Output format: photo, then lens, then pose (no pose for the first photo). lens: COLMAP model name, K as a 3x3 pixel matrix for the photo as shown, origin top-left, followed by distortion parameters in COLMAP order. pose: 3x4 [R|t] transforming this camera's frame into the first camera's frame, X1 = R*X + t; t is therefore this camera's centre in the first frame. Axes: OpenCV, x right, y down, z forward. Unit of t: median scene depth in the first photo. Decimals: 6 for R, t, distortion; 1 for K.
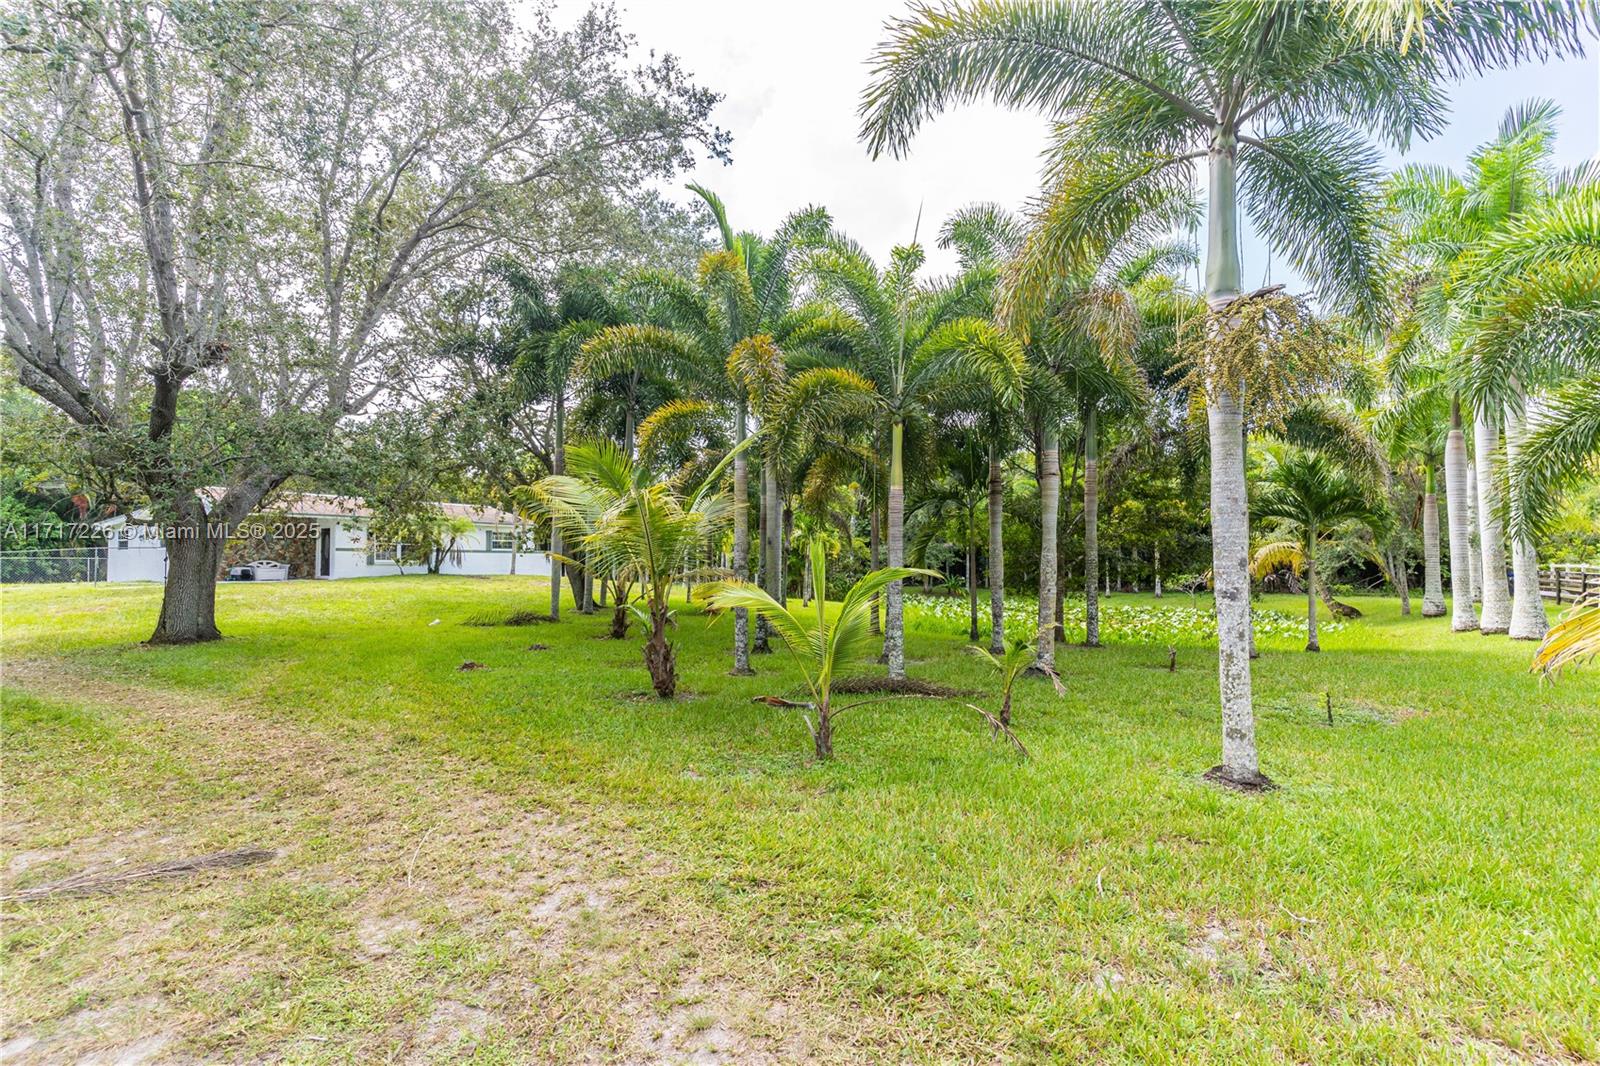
lens RADIAL K [[753.3, 0, 803.1], [0, 753.3, 538.2], [0, 0, 1]] dist [0.001736, 0.000595]
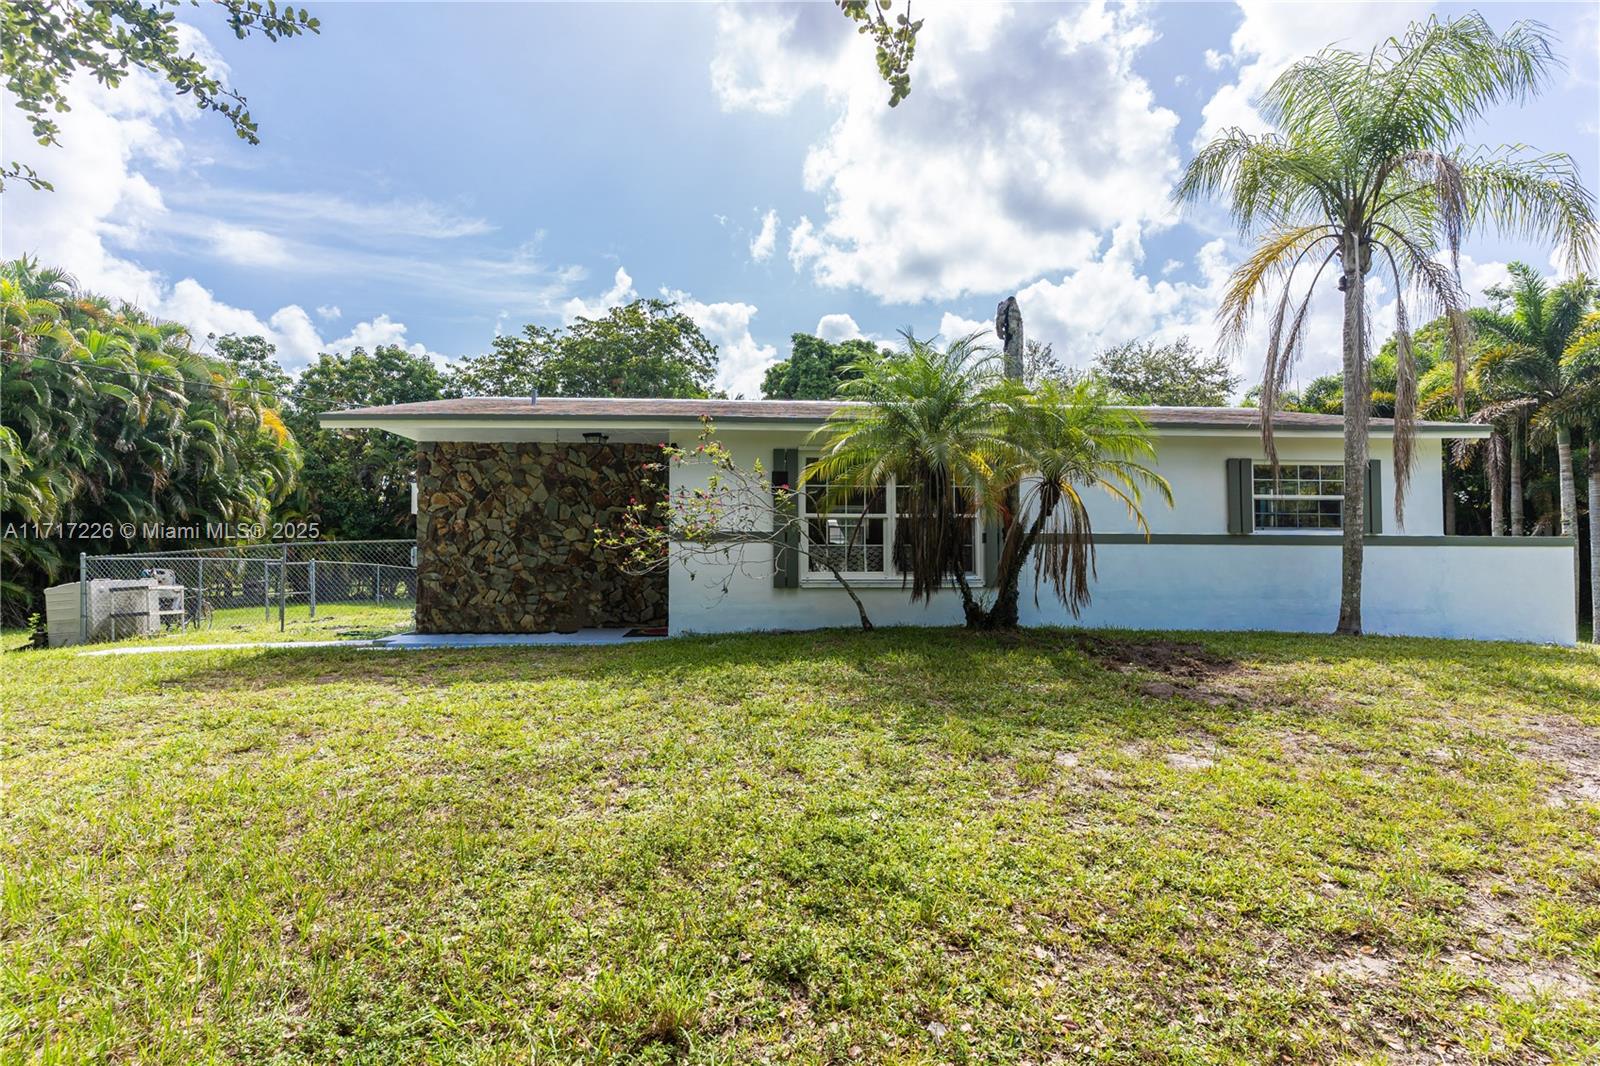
lens RADIAL K [[779.8, 0, 792.1], [0, 779.8, 536.5], [0, 0, 1]] dist [0.001196, 0.000346]
pose [[0.571717, -0.028117, -0.819969, -0.543616], [0.023660, 0.999562, -0.017779, 0.033943], [0.820110, -0.009236, 0.572132, 1.375545]]
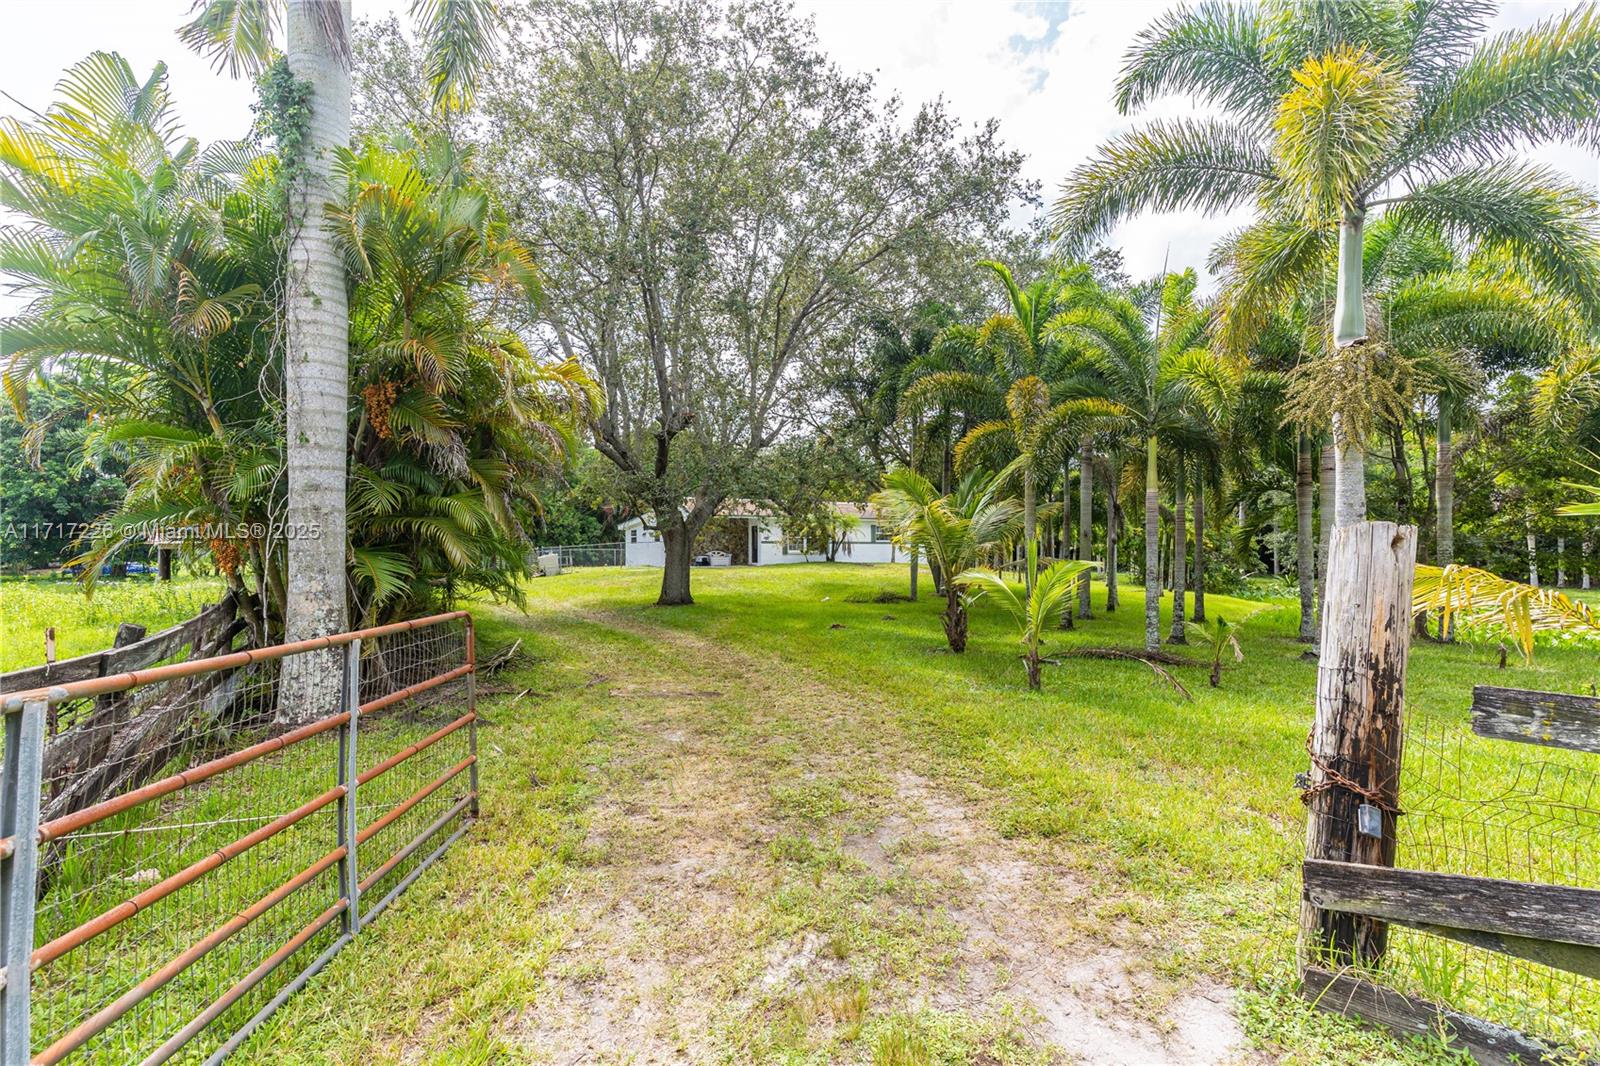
lens RADIAL K [[753.3, 0, 803.1], [0, 753.3, 538.2], [0, 0, 1]] dist [0.001736, 0.000595]
pose [[0.875182, -0.009745, -0.483695, 0.098542], [0.016729, 0.999809, 0.010125, -0.006028], [0.483504, -0.016952, 0.875178, -0.138344]]
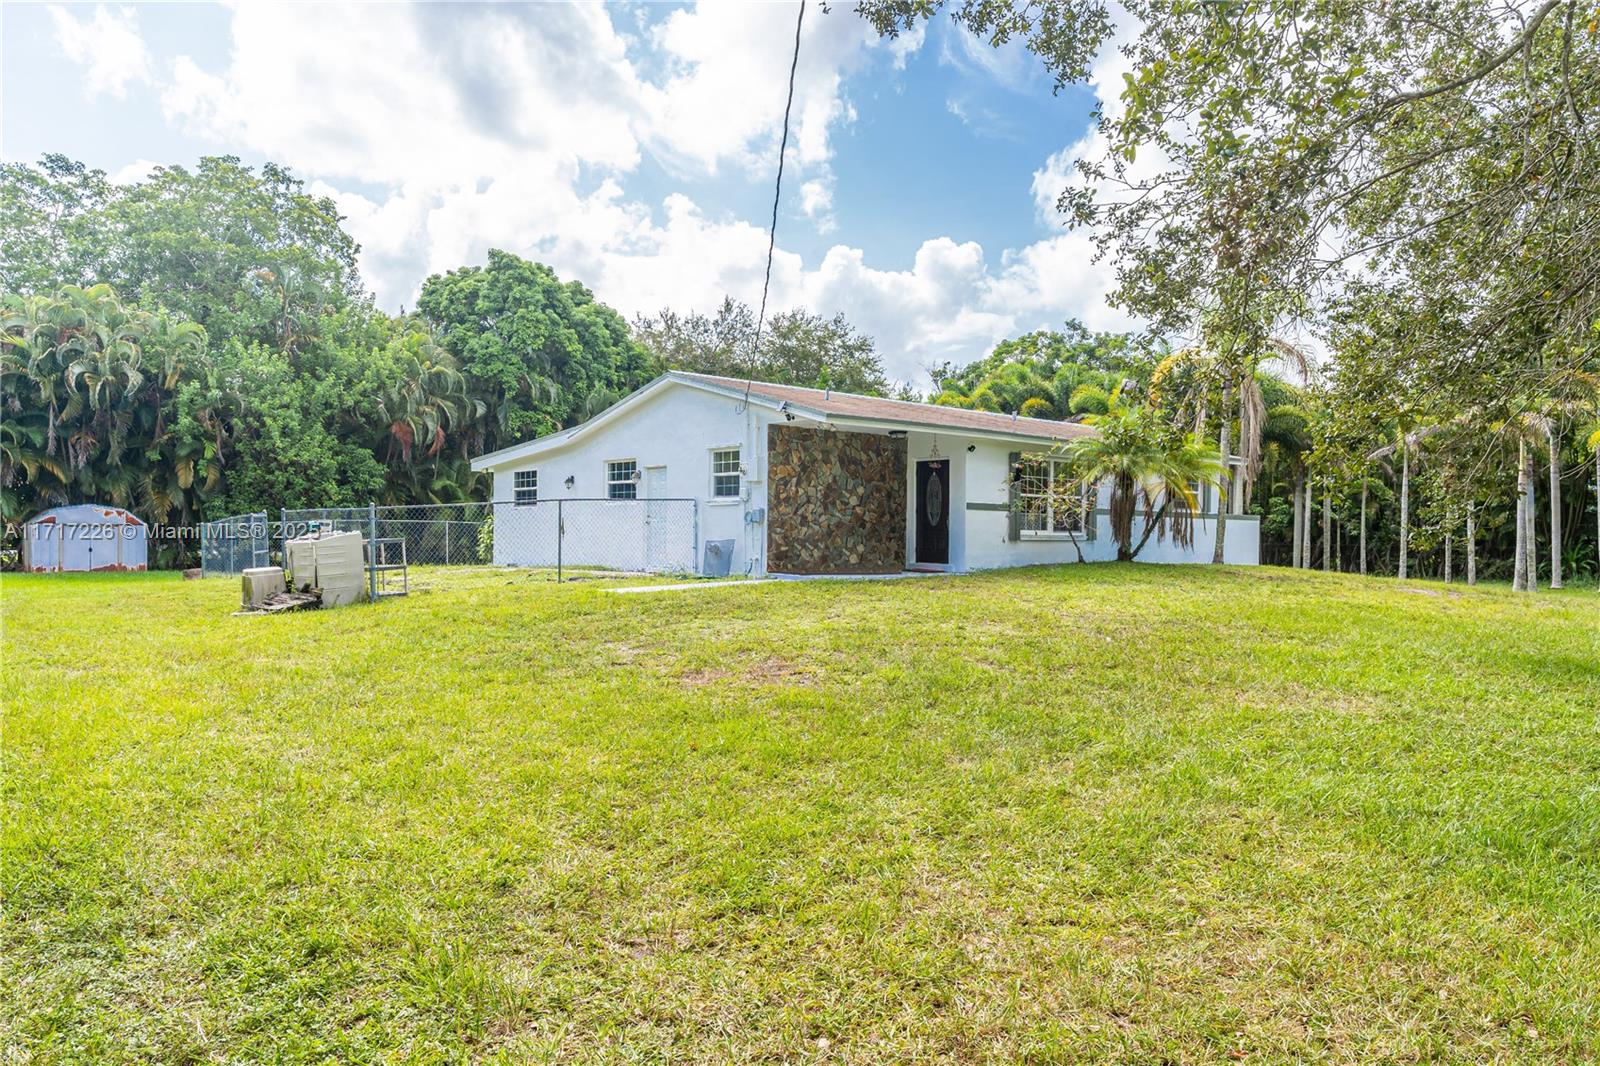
lens RADIAL K [[1050.1, 0, 800.0], [0, 1050.1, 533.0], [0, 0, 1]] dist [0.010640, -0.000025]
pose [[0.951666, 0.011878, -0.306906, -0.830099], [-0.003059, 0.999569, 0.029200, 0.020582], [0.307121, -0.026850, 0.951292, 0.589013]]
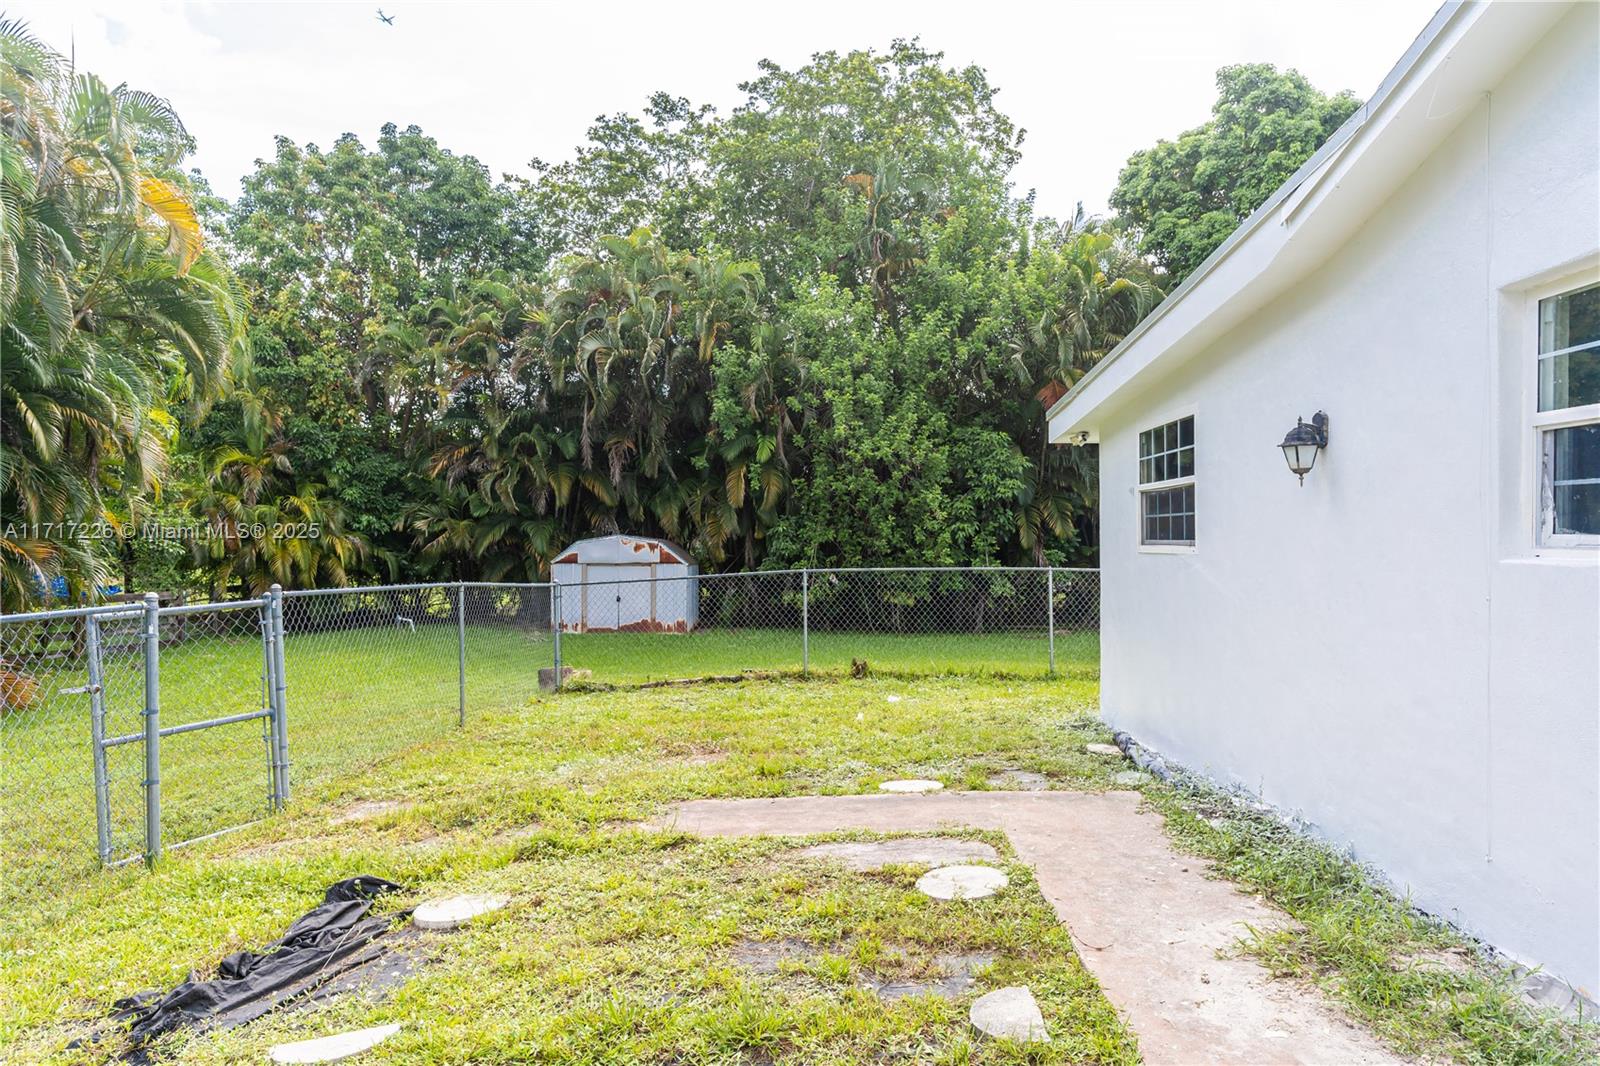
lens RADIAL K [[1050.1, 0, 800.0], [0, 1050.1, 533.0], [0, 0, 1]] dist [0.010640, -0.000025]
pose [[0.499607, -0.000798, -0.866252, -1.288653], [0.028799, 0.999462, 0.015689, 0.012553], [0.865773, -0.032785, 0.499362, 1.415966]]
